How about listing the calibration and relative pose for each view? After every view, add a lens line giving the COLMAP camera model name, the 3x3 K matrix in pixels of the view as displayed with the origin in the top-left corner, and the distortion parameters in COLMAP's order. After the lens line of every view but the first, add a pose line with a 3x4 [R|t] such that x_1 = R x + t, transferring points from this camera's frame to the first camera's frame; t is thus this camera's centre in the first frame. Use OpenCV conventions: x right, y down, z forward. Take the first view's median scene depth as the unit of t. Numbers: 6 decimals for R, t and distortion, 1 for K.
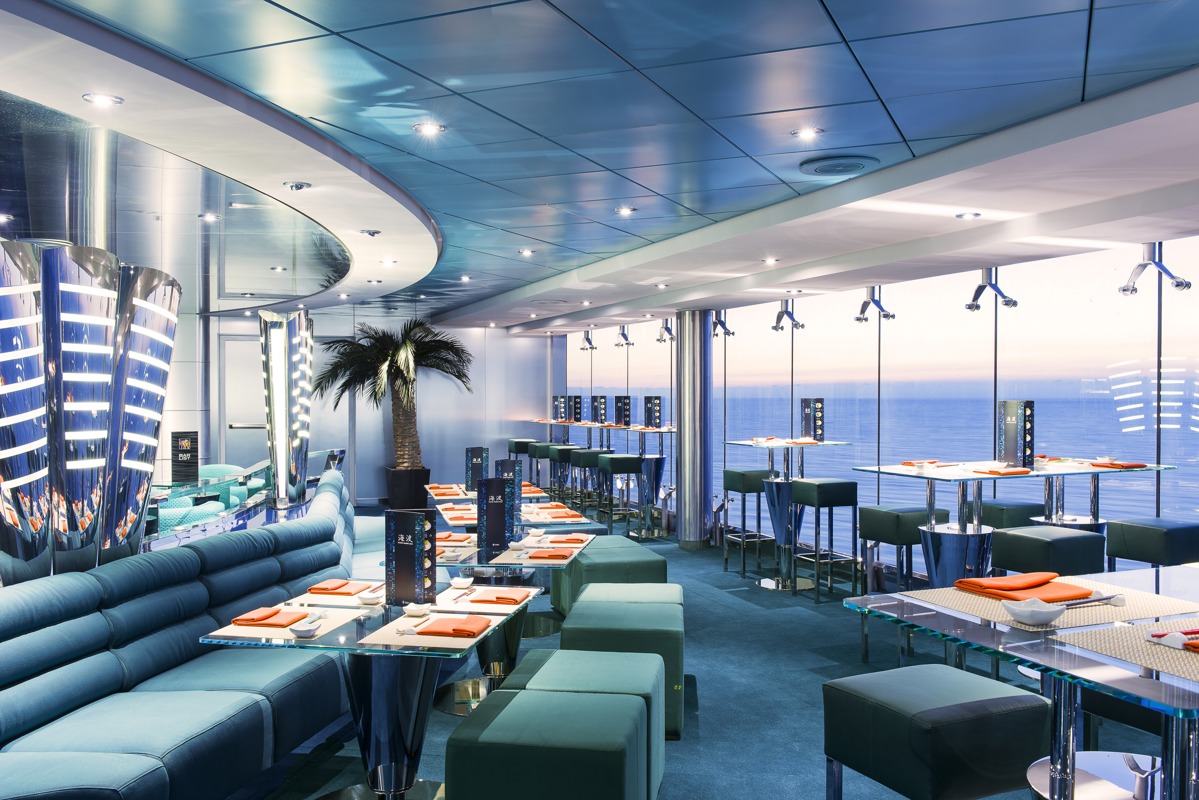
lens RADIAL K [[1049.4, 0, 599.5], [0, 1049.4, 400.0], [0, 0, 1]] dist [0.004810, 0.001795]
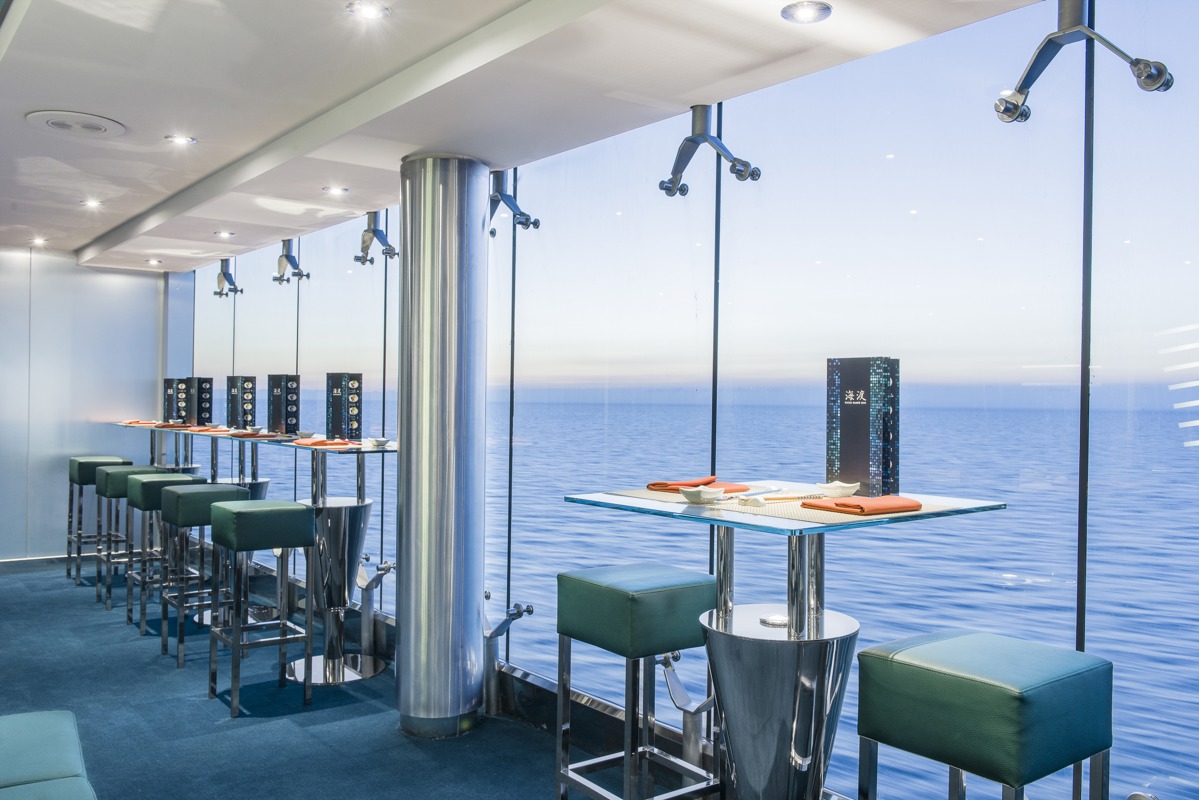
lens RADIAL K [[988.8, 0, 599.5], [0, 988.8, 400.0], [0, 0, 1]] dist [-0.003201, -0.000495]
pose [[0.957059, 0.011087, 0.289682, 0.031507], [-0.009644, 0.999933, -0.006410, 0.010474], [-0.289733, 0.003342, 0.957102, 0.533456]]
